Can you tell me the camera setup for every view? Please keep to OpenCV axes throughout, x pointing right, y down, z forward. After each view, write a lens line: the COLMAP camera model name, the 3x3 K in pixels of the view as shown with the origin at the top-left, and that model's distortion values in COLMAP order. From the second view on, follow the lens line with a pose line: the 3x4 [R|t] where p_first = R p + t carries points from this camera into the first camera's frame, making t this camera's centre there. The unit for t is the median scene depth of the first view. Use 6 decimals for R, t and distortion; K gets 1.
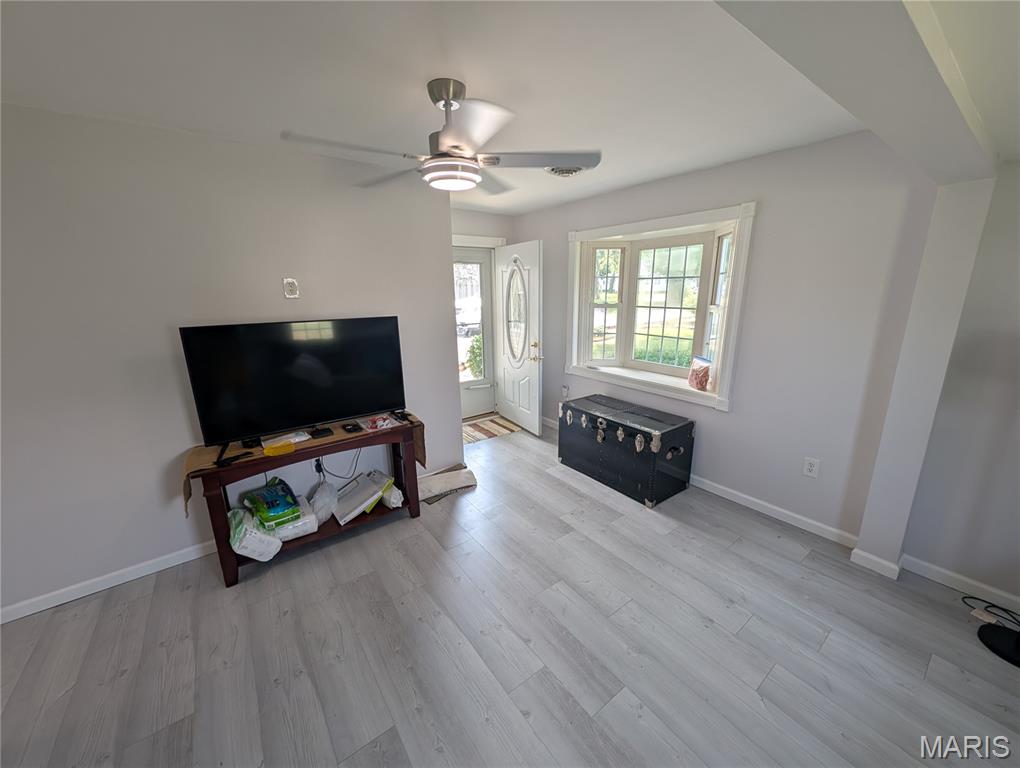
lens RADIAL K [[381.4, 0, 510.0], [0, 381.4, 384.0], [0, 0, 1]] dist [0.000514, -0.000143]
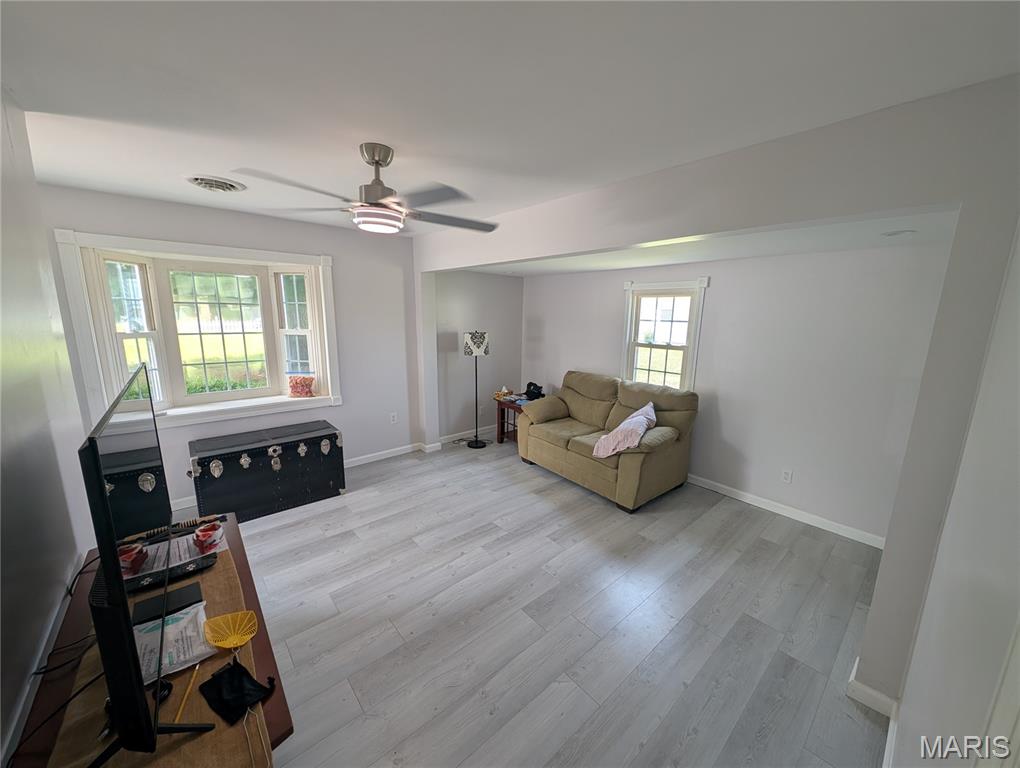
lens RADIAL K [[381.4, 0, 510.0], [0, 381.4, 384.0], [0, 0, 1]] dist [0.000514, -0.000143]
pose [[-0.065767, -0.177212, 0.981973, -0.939619], [0.229124, 0.955126, 0.187713, -0.136710], [-0.971173, 0.237339, -0.022212, 0.505106]]
